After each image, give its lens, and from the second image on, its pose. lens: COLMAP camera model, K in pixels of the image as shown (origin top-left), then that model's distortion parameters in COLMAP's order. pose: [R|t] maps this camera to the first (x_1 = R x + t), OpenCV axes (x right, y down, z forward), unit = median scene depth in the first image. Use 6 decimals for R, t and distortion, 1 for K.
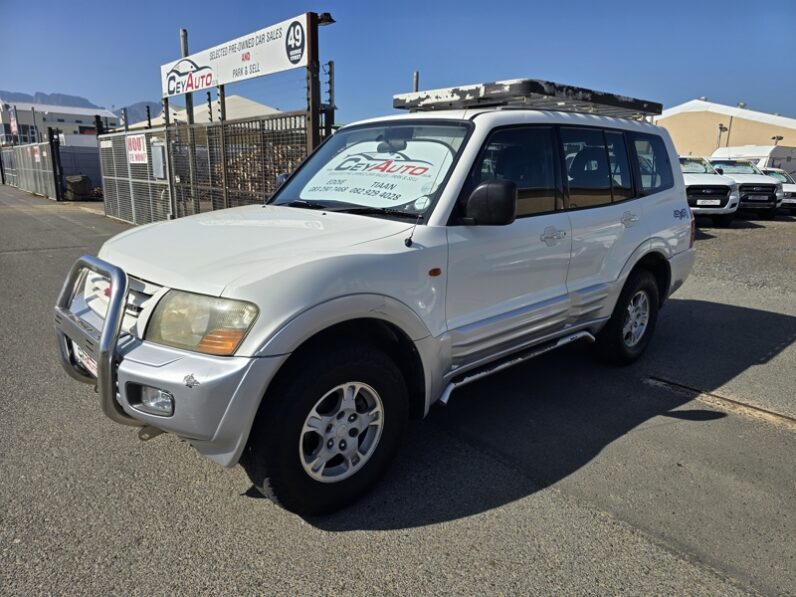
lens RADIAL K [[533.8, 0, 398.0], [0, 533.8, 298.5], [0, 0, 1]] dist [0.004491, 0.000791]
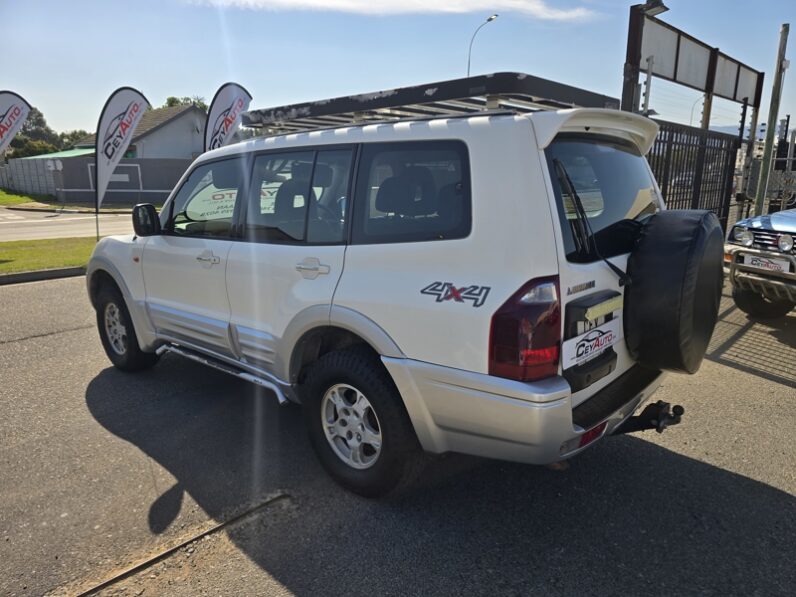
lens RADIAL K [[534.6, 0, 397.5], [0, 534.6, 283.7], [0, 0, 1]] dist [0.002016, 0.000761]
pose [[0.128247, 0.191164, -0.973144, 1.265784], [-0.220500, 0.962182, 0.159952, -0.297107], [0.966919, 0.194065, 0.165548, 1.092129]]
